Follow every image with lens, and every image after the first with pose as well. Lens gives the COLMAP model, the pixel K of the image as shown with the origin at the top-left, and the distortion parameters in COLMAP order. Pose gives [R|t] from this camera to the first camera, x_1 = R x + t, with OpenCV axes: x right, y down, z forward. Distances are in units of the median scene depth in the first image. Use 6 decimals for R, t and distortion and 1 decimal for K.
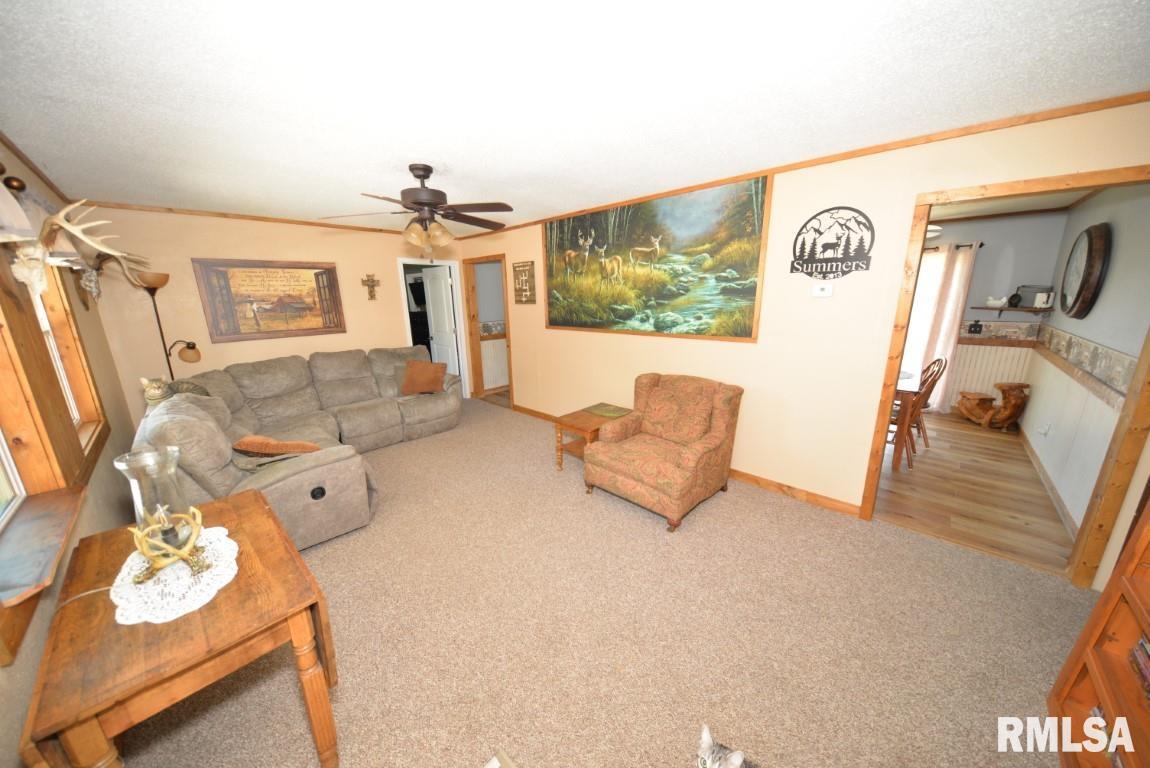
lens RADIAL K [[375.1, 0, 574.4], [0, 375.1, 385.9], [0, 0, 1]] dist [0.002242, -0.004676]
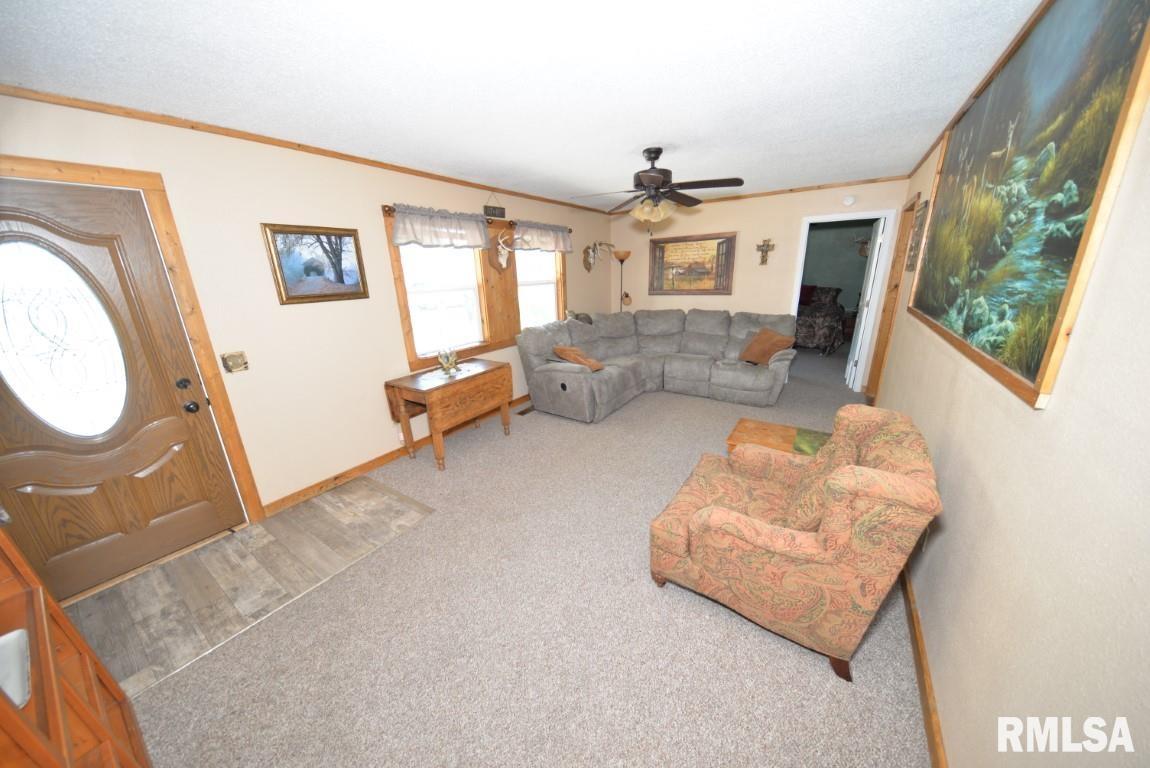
lens RADIAL K [[375.1, 0, 574.4], [0, 375.1, 385.9], [0, 0, 1]] dist [0.002242, -0.004676]
pose [[0.174011, 0.297633, -0.938688, 0.510552], [-0.201867, 0.943768, 0.261822, -0.096051], [0.963831, 0.143930, 0.224308, 0.378026]]
